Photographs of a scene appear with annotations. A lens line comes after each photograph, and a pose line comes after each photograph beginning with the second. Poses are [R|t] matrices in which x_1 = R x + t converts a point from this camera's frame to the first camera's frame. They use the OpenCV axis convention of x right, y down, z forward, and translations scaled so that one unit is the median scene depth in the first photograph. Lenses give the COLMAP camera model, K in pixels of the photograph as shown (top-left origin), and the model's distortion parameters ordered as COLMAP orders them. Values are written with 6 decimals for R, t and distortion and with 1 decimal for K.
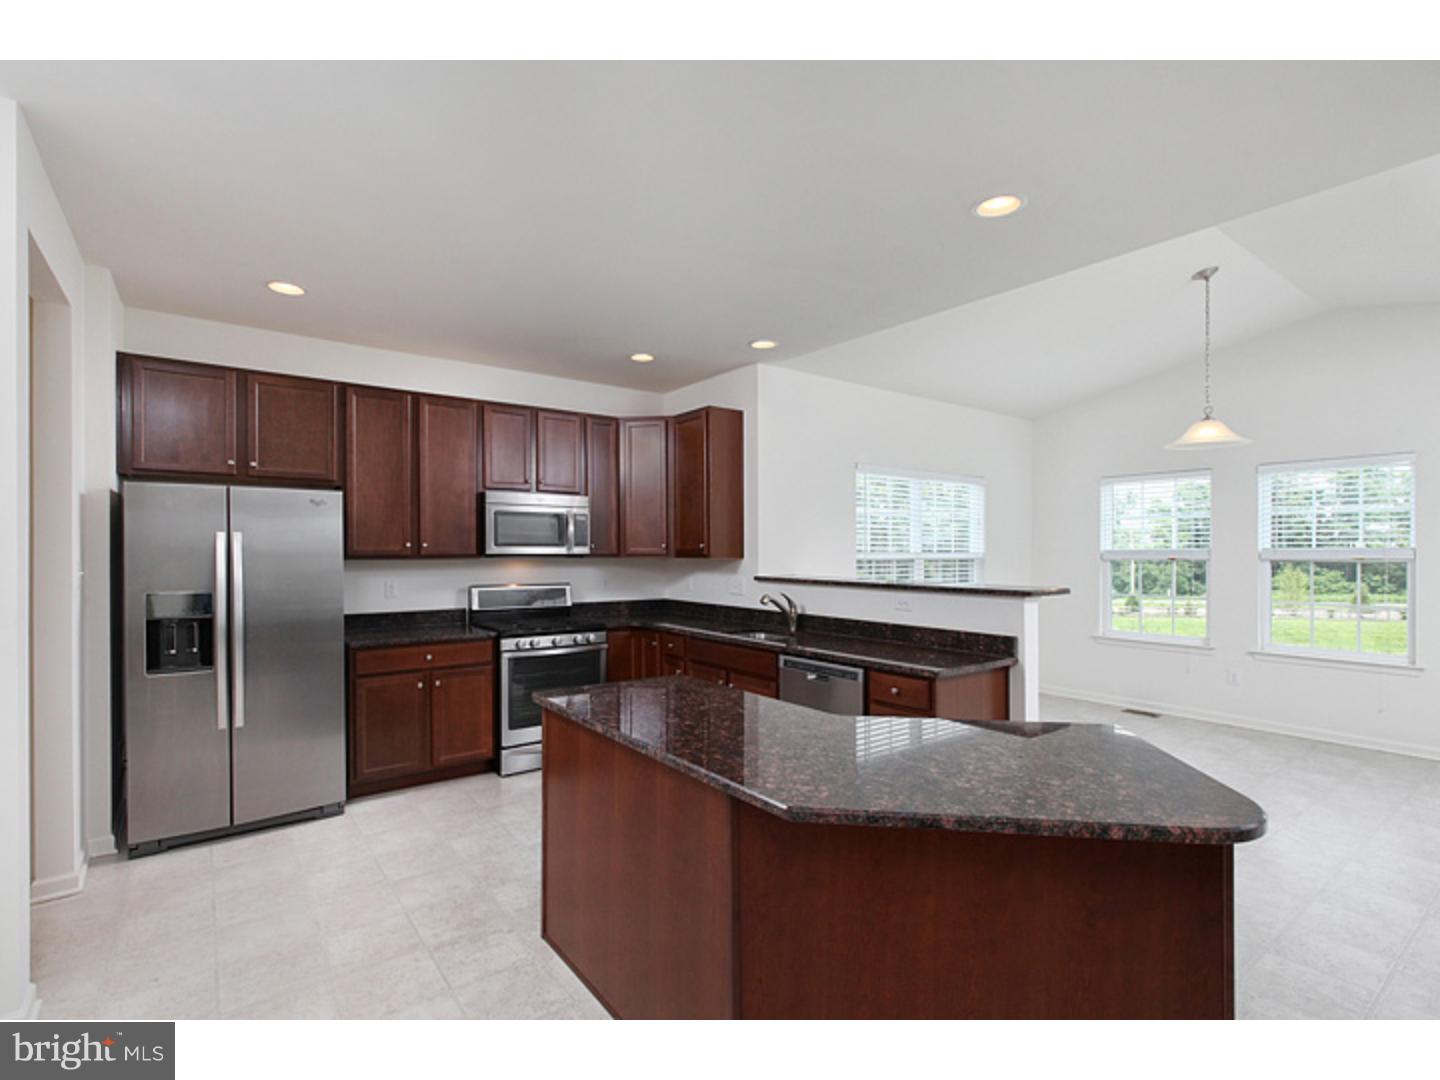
lens RADIAL K [[690.9, 0, 721.1], [0, 690.9, 545.5], [0, 0, 1]] dist [-0.006074, -0.000515]
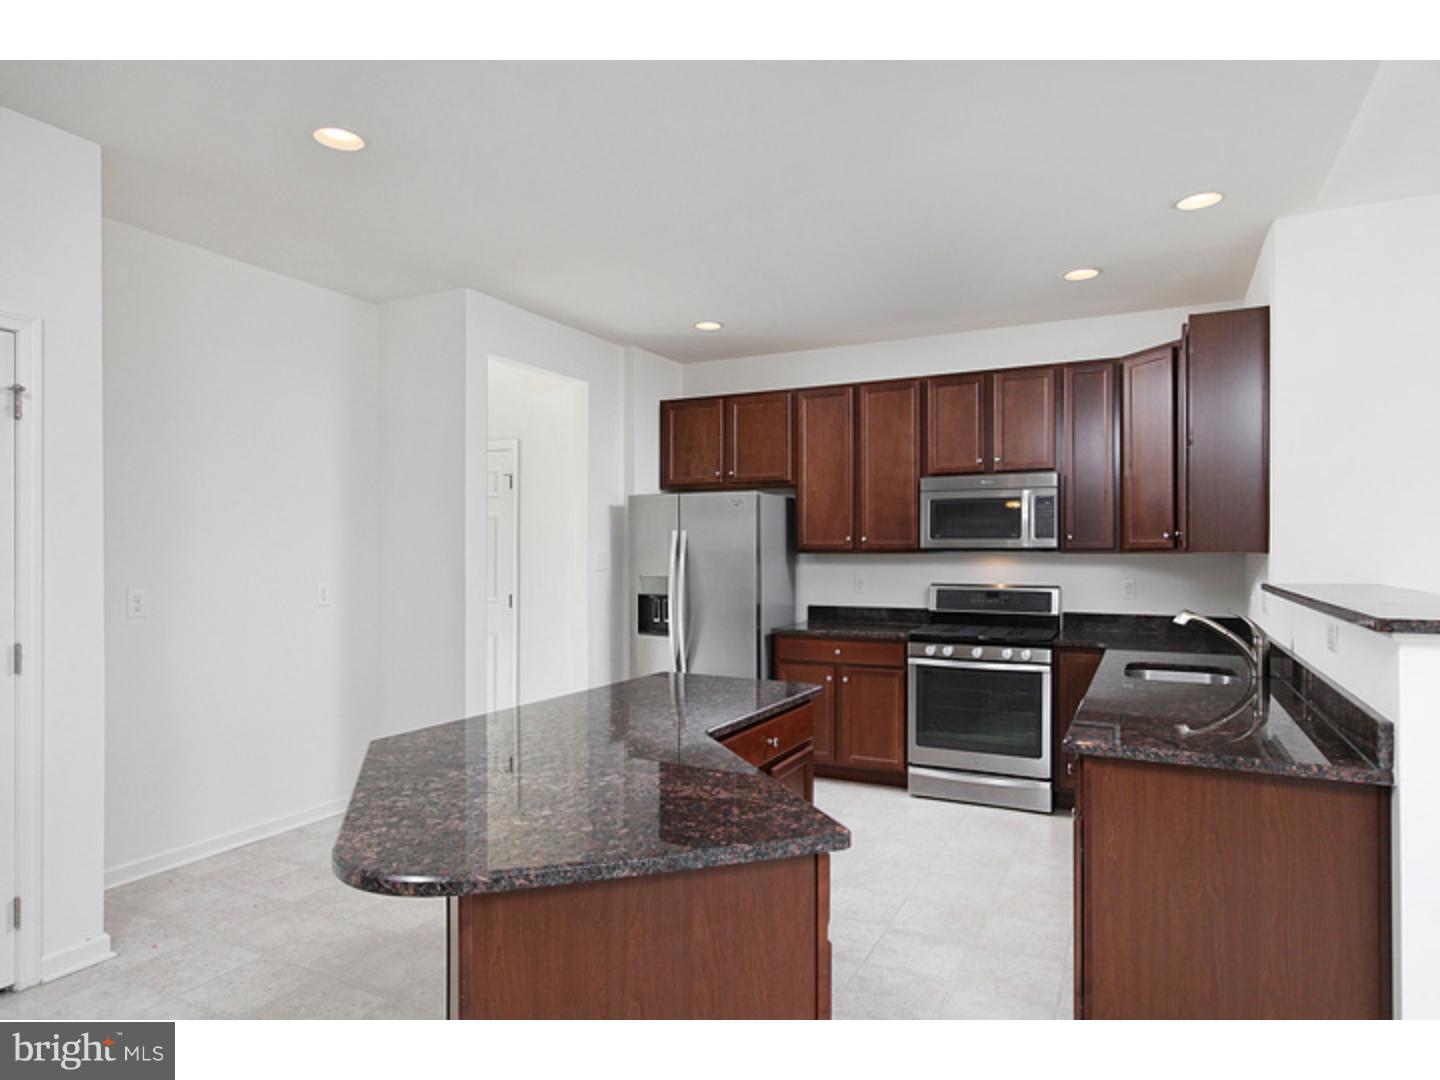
lens RADIAL K [[849.5, 0, 716.9], [0, 849.5, 549.8], [0, 0, 1]] dist [-0.024703, -0.000130]
pose [[0.434227, -0.004497, -0.900792, 0.566820], [0.006803, 0.999975, -0.001713, 0.015625], [0.900778, -0.005384, 0.434247, 0.299201]]
